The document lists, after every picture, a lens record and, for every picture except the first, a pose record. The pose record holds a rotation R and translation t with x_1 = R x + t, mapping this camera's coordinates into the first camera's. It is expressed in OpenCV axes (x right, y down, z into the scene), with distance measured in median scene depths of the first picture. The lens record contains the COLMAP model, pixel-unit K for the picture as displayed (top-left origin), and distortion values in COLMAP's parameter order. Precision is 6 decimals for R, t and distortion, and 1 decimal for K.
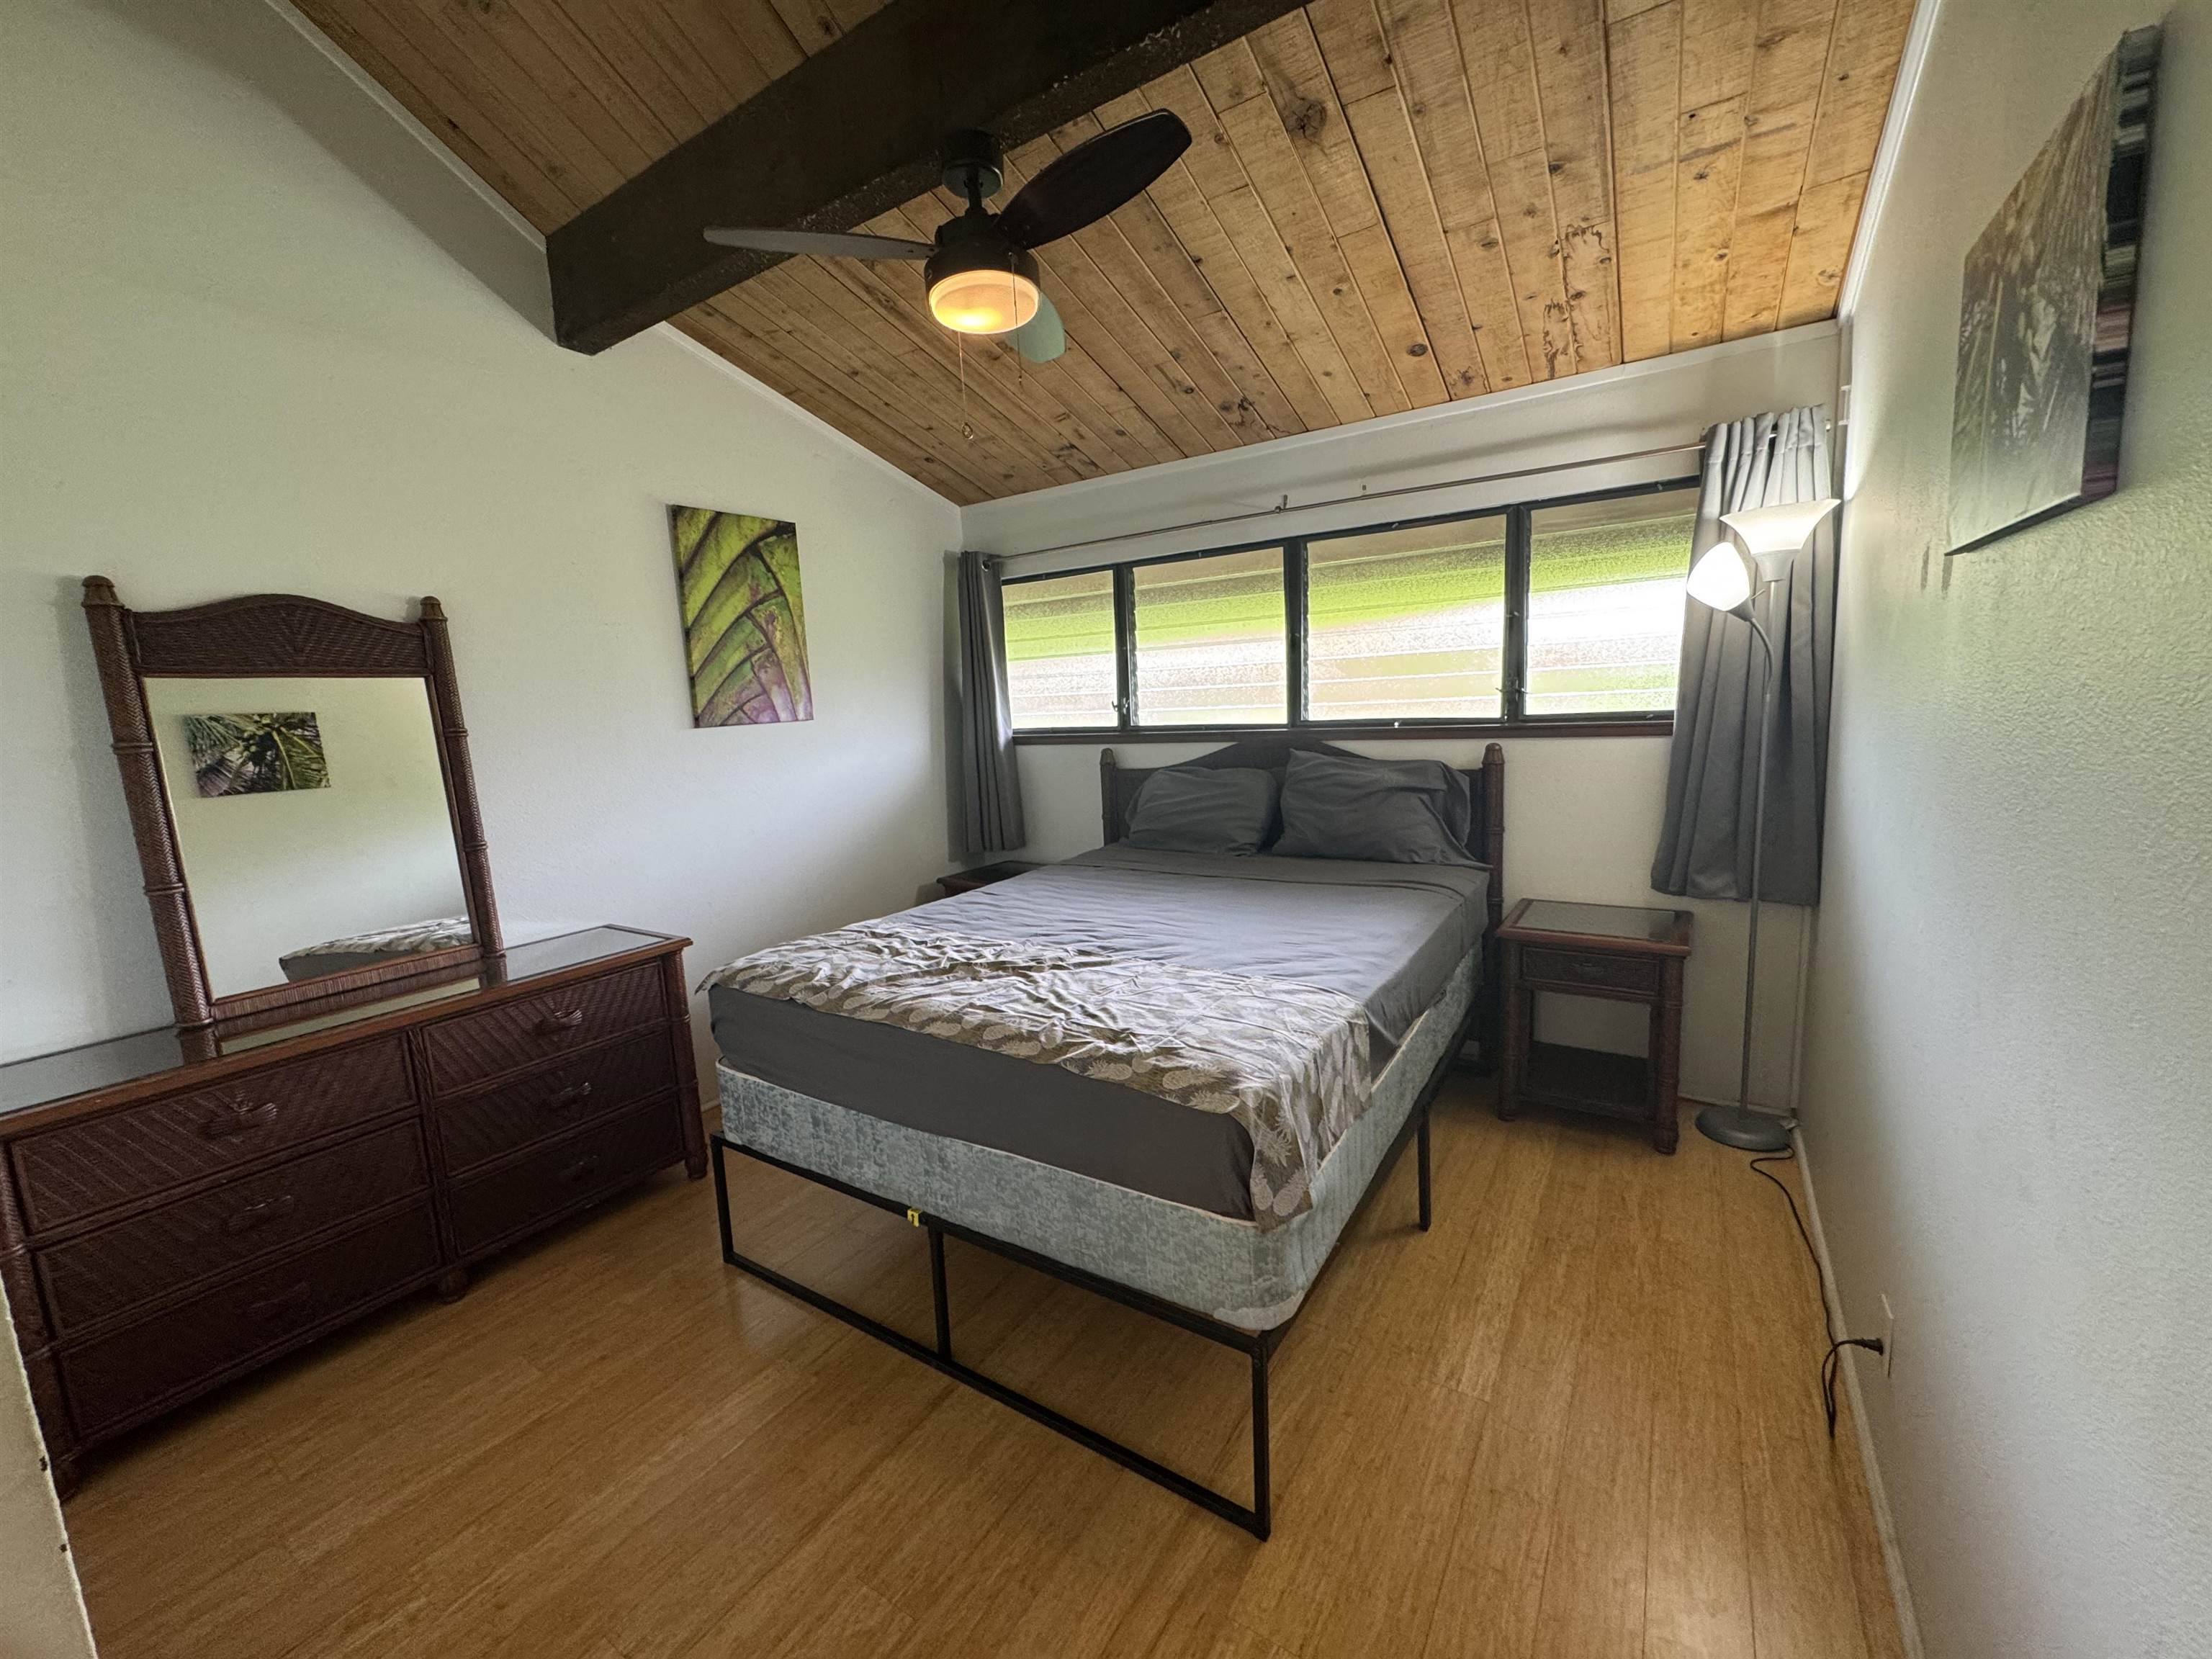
lens RADIAL K [[885.3, 0, 1104.5], [0, 885.3, 831.5], [0, 0, 1]] dist [-0.000136, -0.000143]
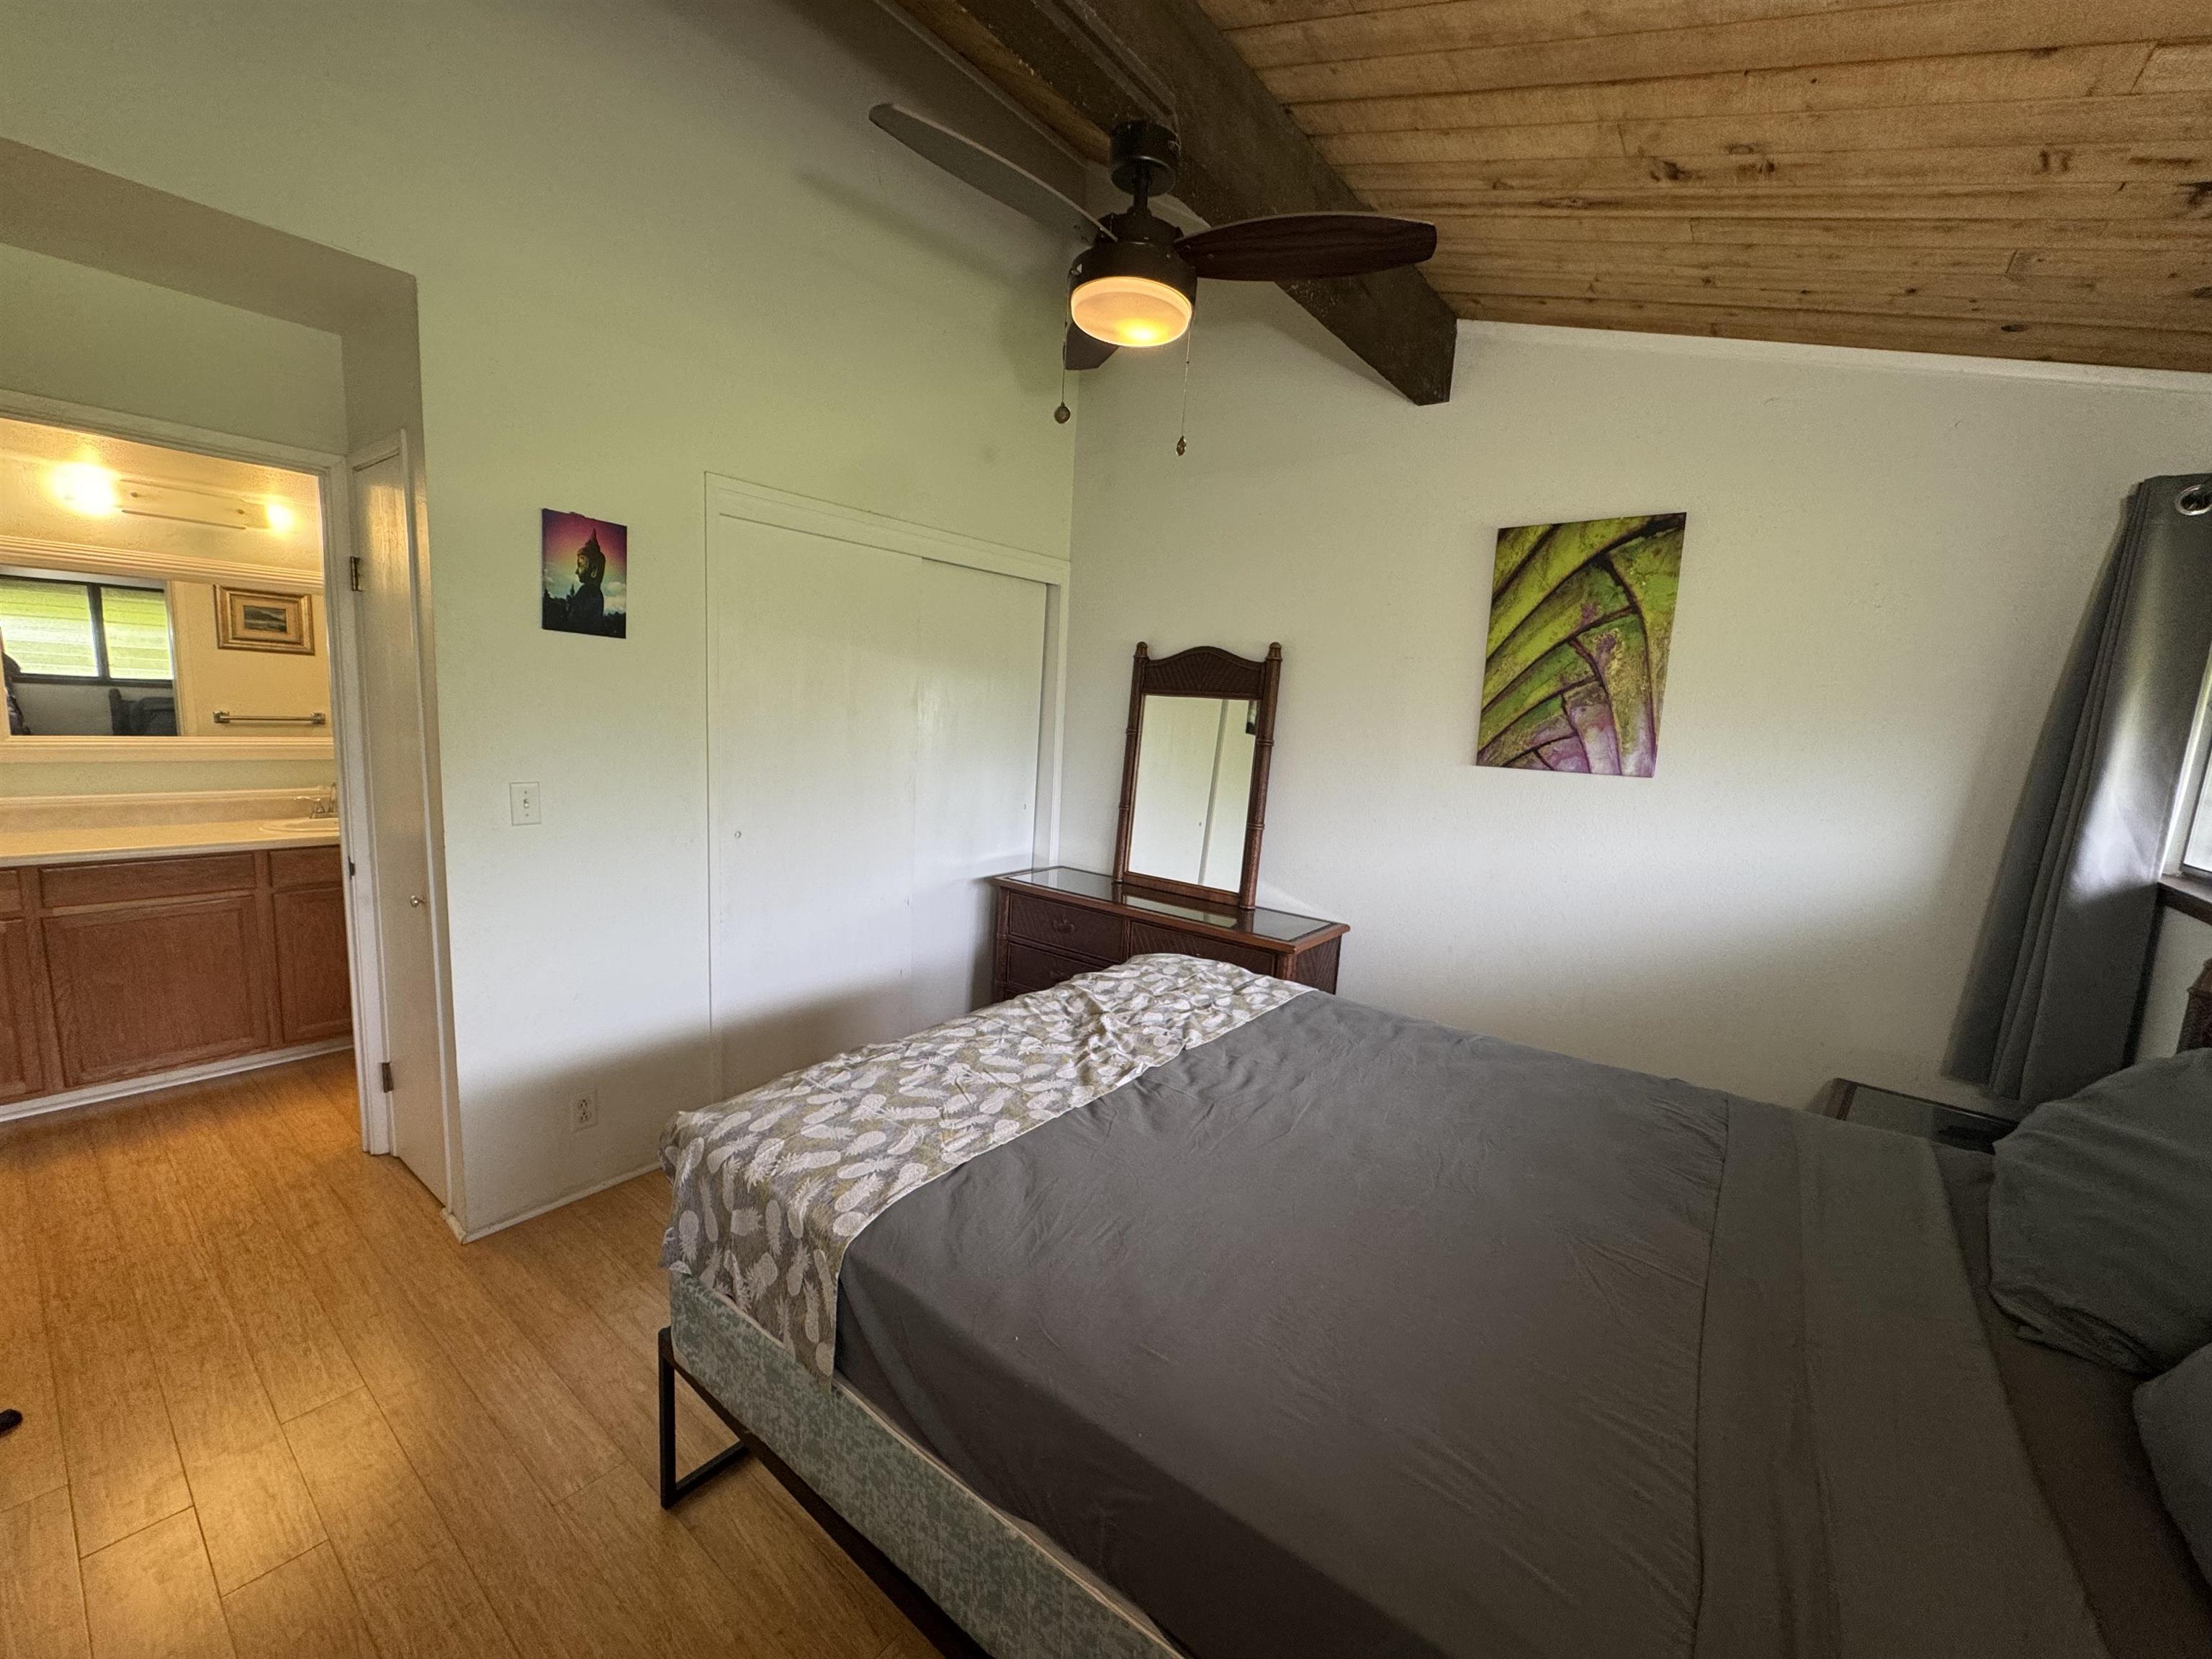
lens RADIAL K [[885.3, 0, 1104.5], [0, 885.3, 831.5], [0, 0, 1]] dist [-0.000136, -0.000143]
pose [[-0.091268, 0.185344, -0.978426, 0.489428], [-0.194169, 0.960357, 0.200033, -0.155650], [0.976713, 0.208236, -0.051662, 0.656815]]
